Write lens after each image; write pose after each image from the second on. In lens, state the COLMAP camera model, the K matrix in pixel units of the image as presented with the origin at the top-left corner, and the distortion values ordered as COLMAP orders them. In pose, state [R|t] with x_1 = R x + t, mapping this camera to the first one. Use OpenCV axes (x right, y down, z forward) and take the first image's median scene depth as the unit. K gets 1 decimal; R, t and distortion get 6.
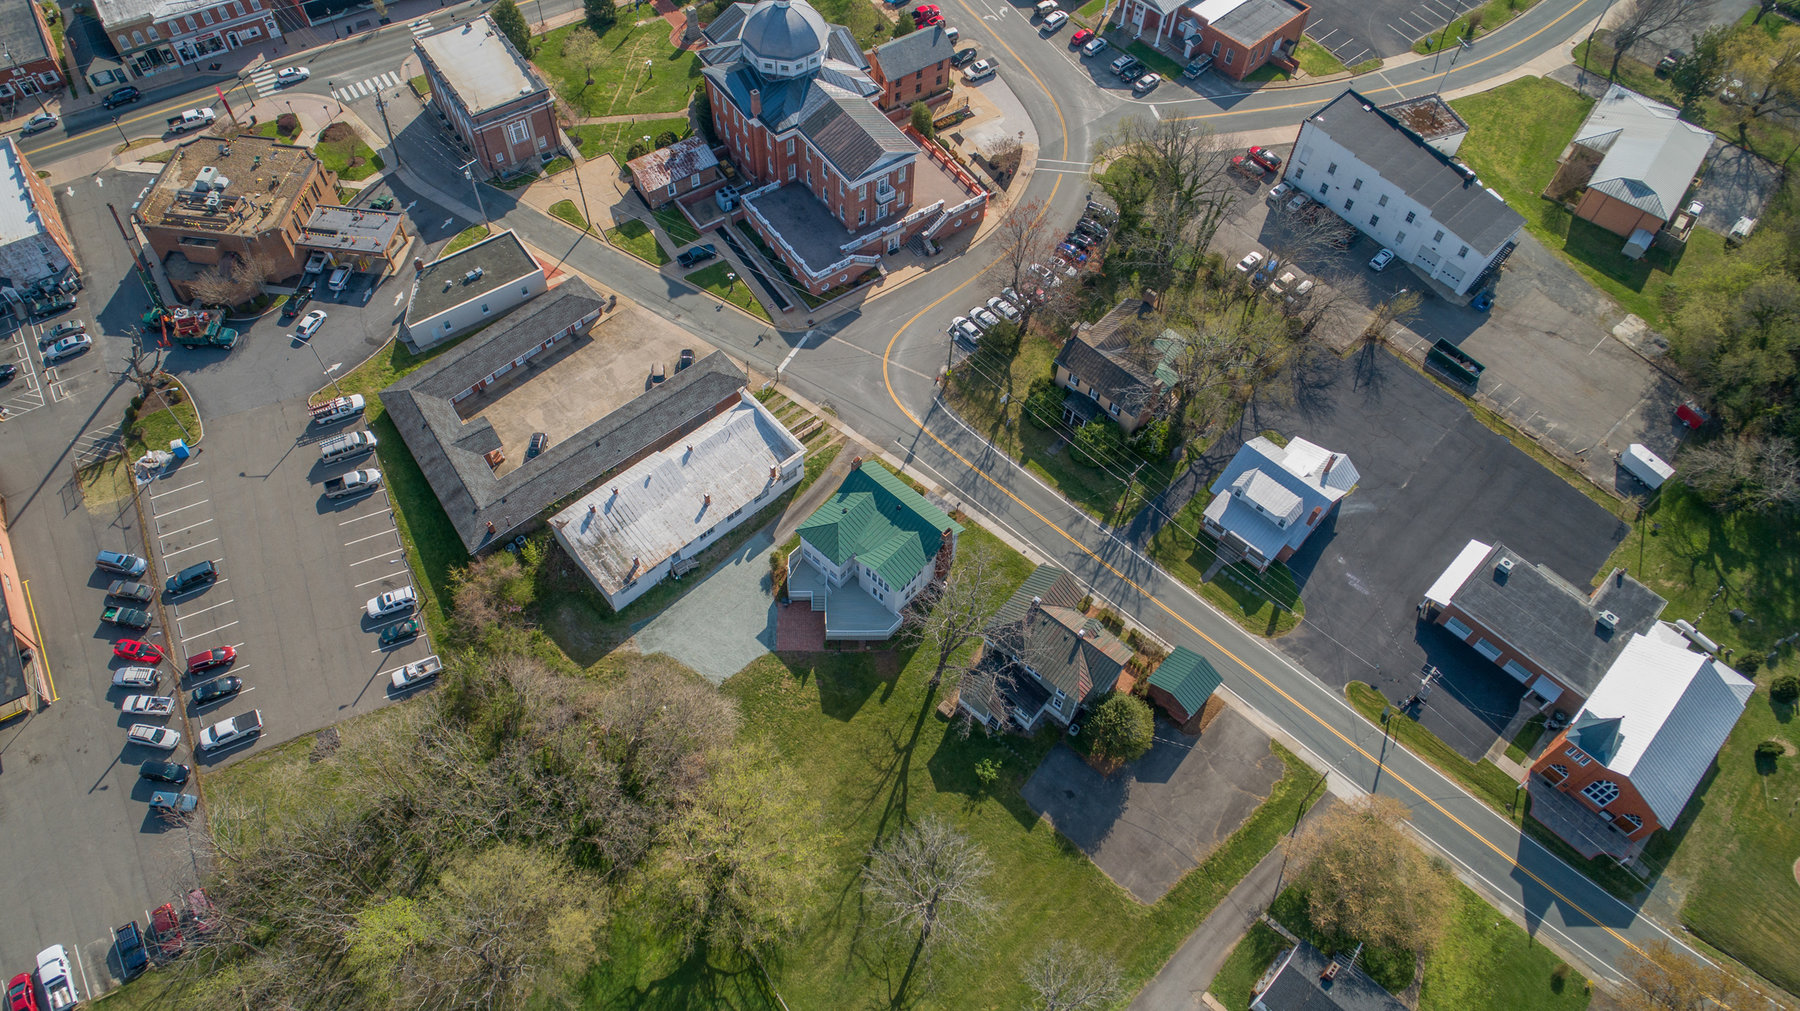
lens RADIAL K [[1221.0, 0, 890.3], [0, 1221.0, 513.0], [0, 0, 1]] dist [-0.012900, 0.009272]
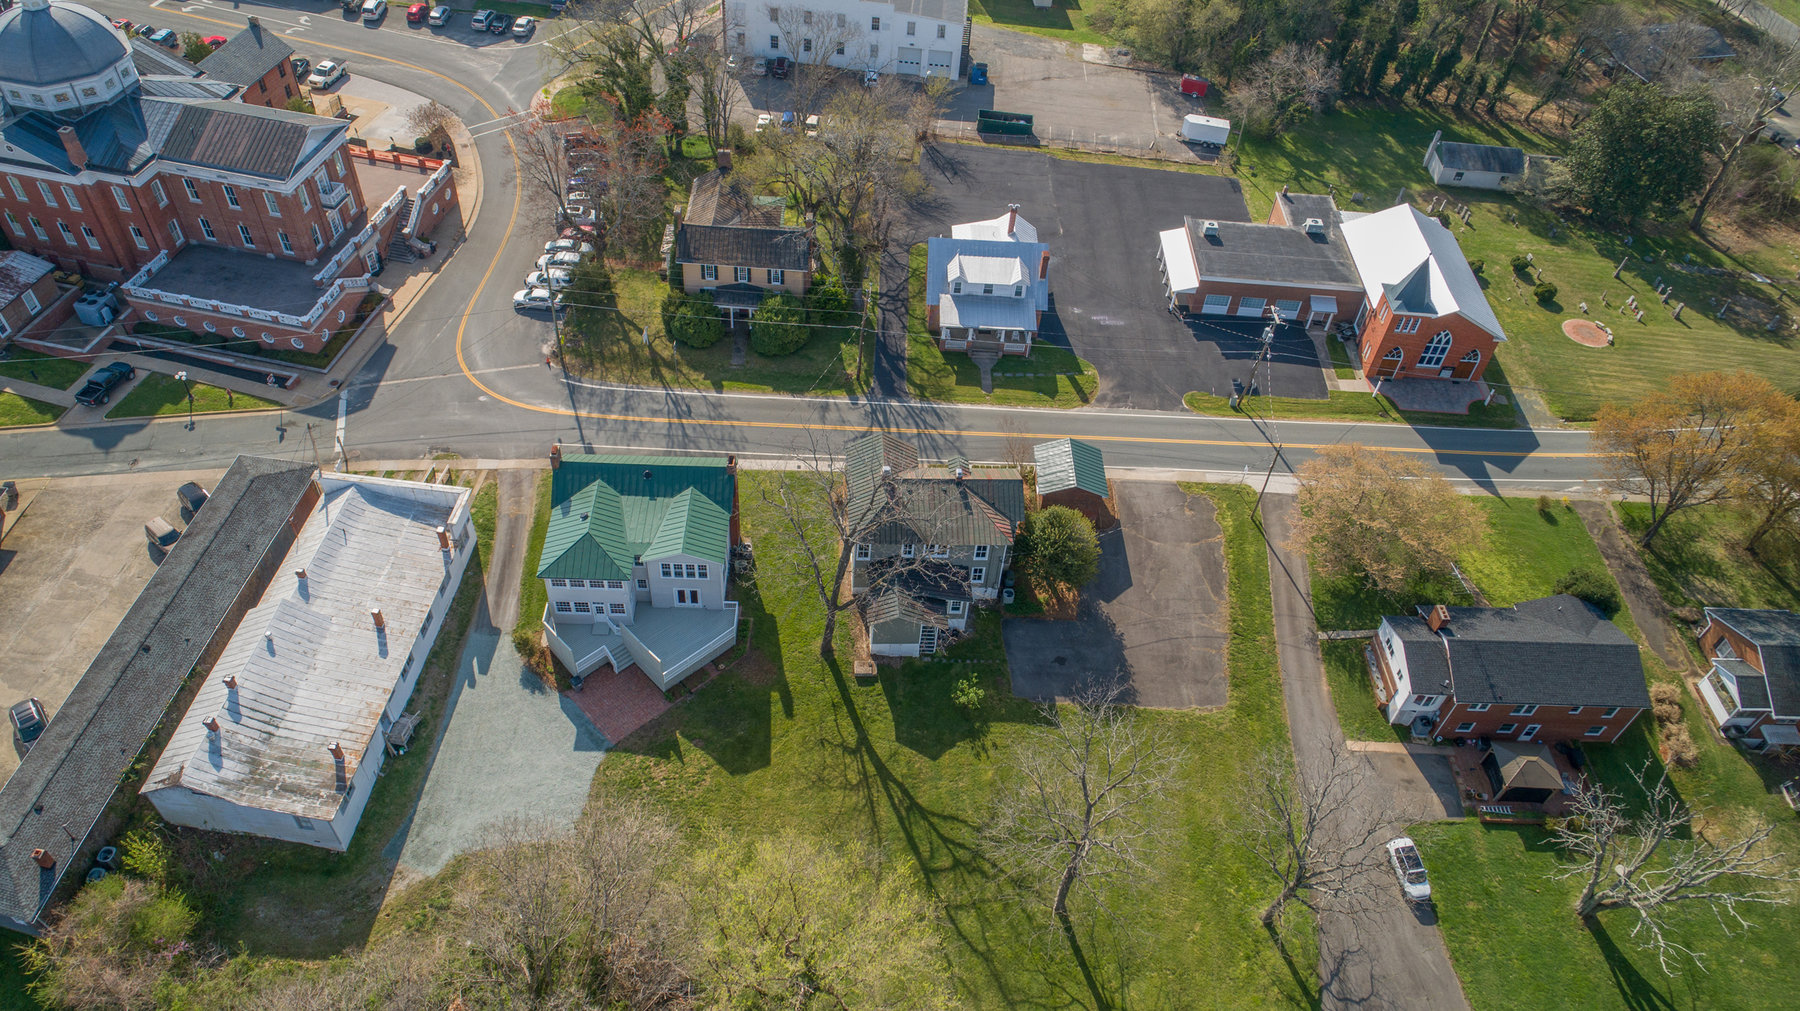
lens RADIAL K [[1221.0, 0, 904.5], [0, 1221.0, 507.7], [0, 0, 1]] dist [-0.012900, 0.009272]
pose [[0.728894, -0.485349, 0.482856, -0.219718], [0.547477, 0.836694, 0.014572, 0.077233], [-0.411075, 0.253731, 0.875579, 0.312700]]
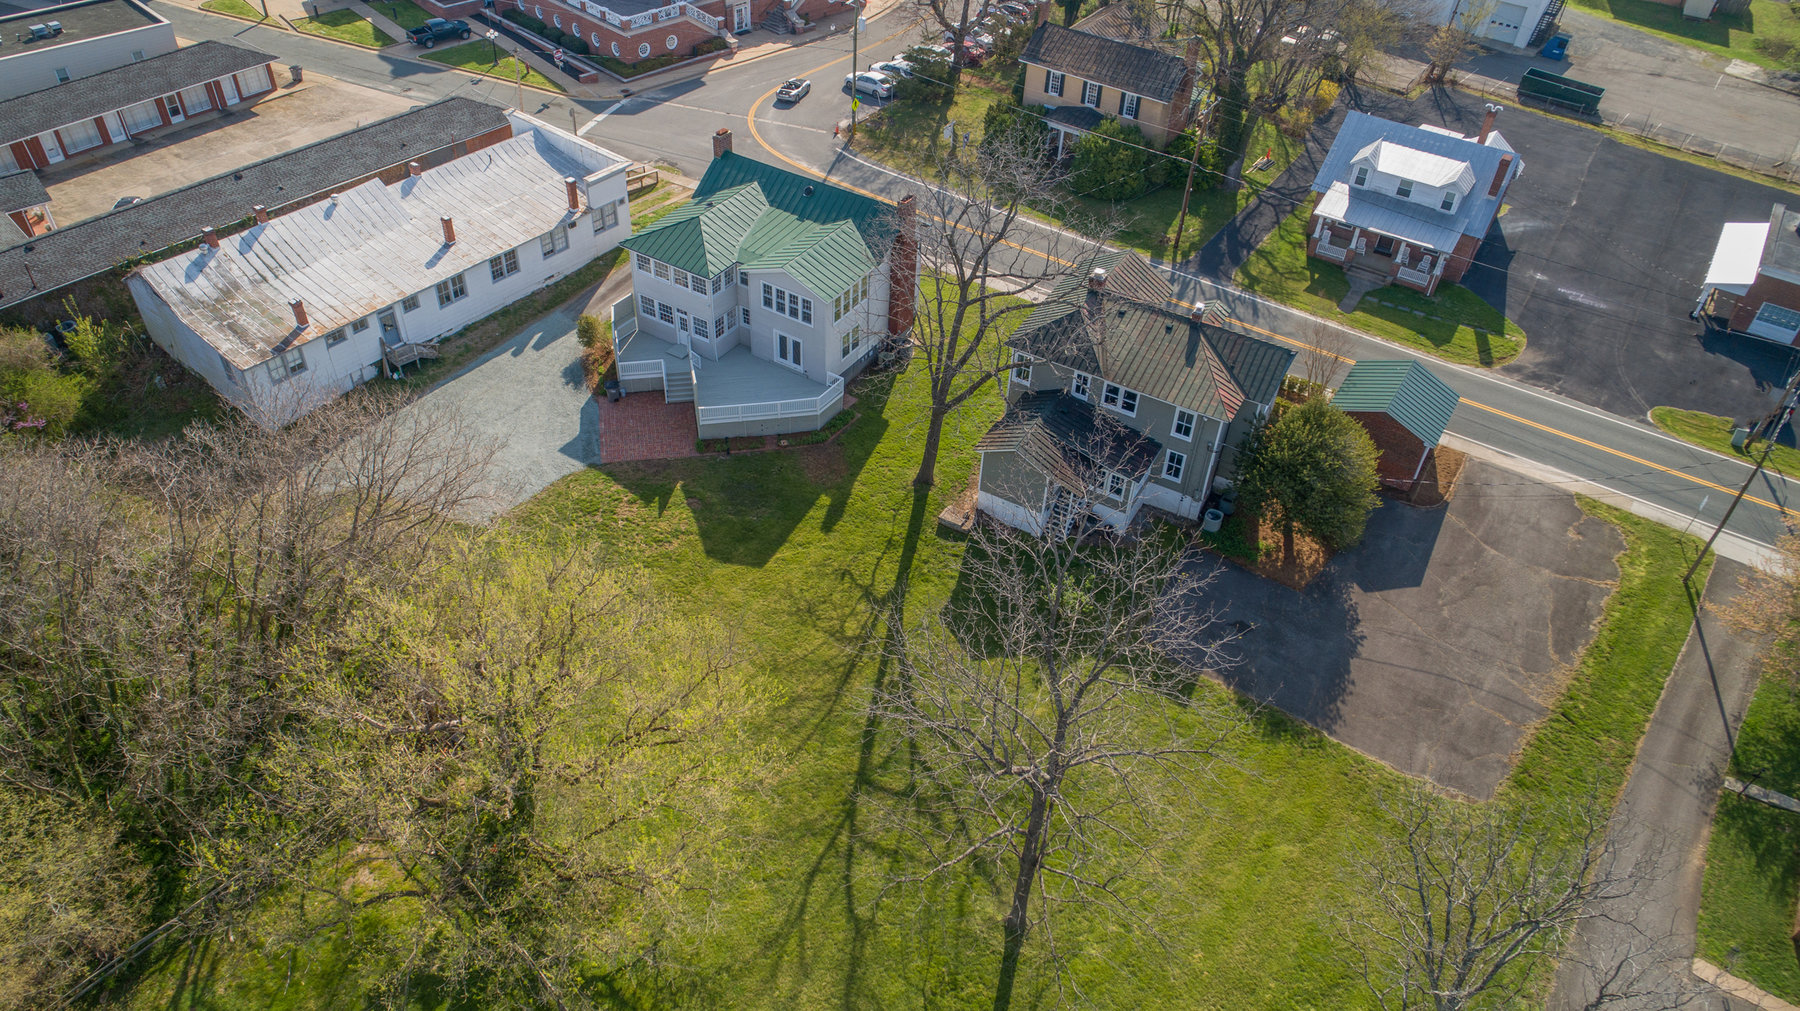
lens RADIAL K [[1221.0, 0, 896.0], [0, 1221.0, 507.3], [0, 0, 1]] dist [-0.012900, 0.009272]
pose [[0.984027, -0.110999, 0.139175, -0.043679], [0.143623, 0.956940, -0.252266, 0.256761], [-0.105181, 0.268226, 0.957597, 0.485111]]
